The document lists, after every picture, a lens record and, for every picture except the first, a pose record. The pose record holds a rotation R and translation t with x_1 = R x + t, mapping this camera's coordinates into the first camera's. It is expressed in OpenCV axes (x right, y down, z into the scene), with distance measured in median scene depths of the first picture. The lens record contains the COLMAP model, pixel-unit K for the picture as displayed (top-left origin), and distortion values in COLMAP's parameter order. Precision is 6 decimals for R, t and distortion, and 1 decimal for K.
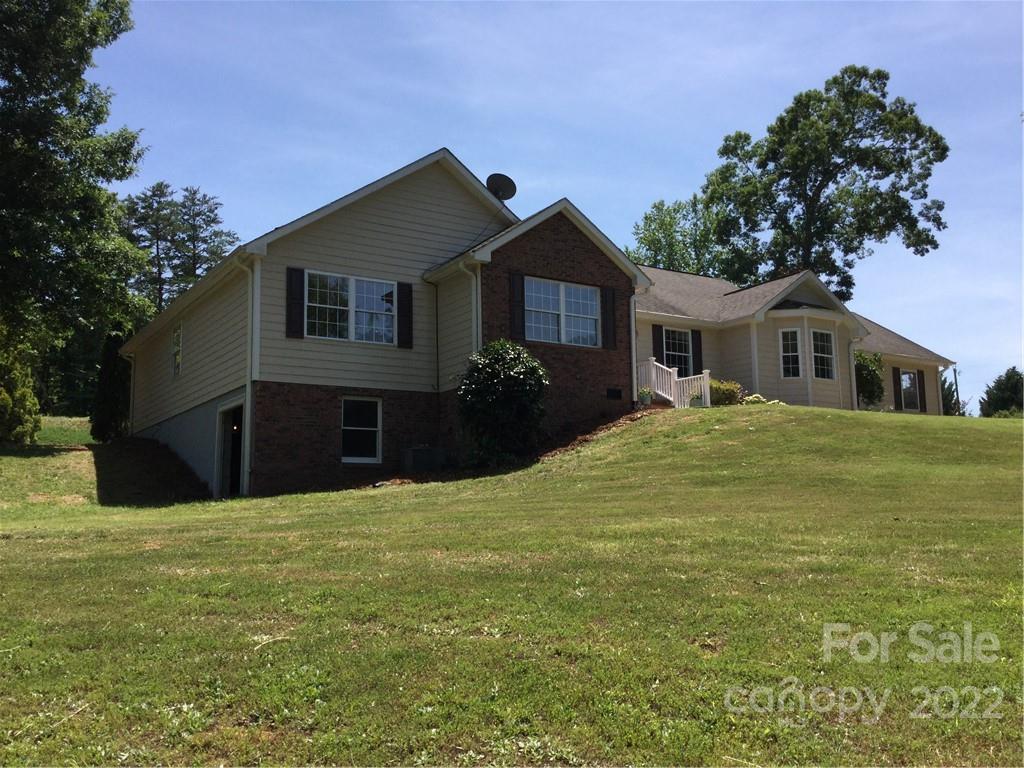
lens RADIAL K [[924.9, 0, 506.6], [0, 924.9, 386.0], [0, 0, 1]] dist [0.125491, -0.239869]
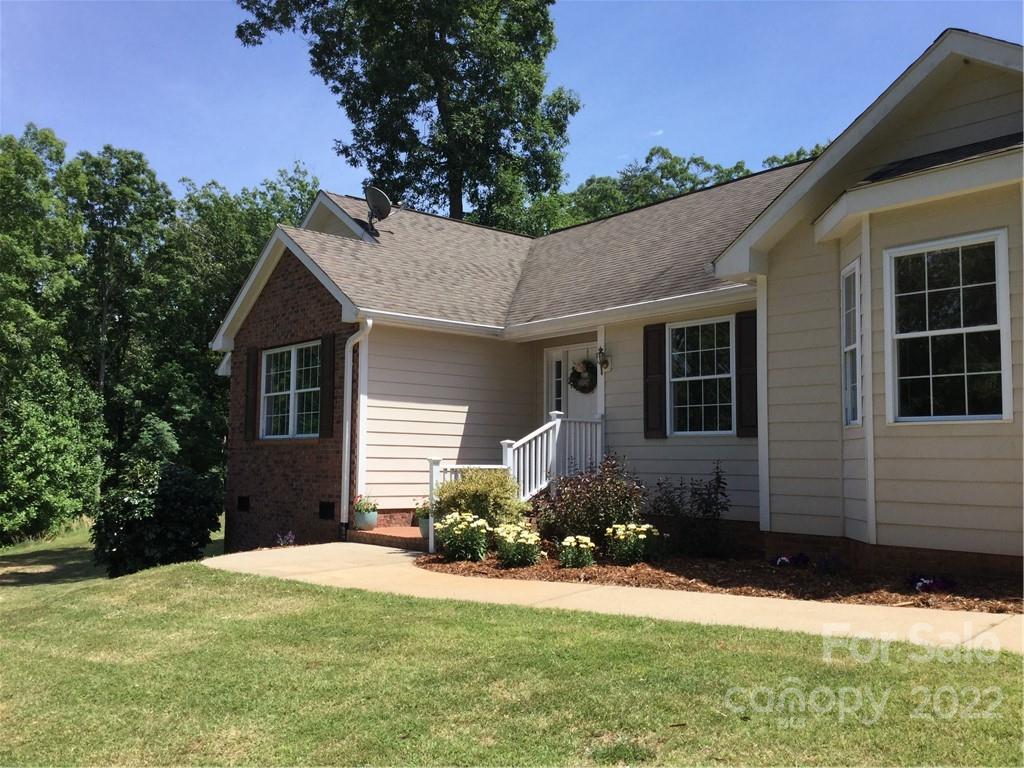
lens RADIAL K [[924.9, 0, 506.6], [0, 924.9, 386.0], [0, 0, 1]] dist [0.125491, -0.239869]
pose [[0.143059, -0.070208, -0.987221, 0.611042], [0.140507, 0.988818, -0.049960, -0.020889], [0.979690, -0.131565, 0.151324, 0.833869]]
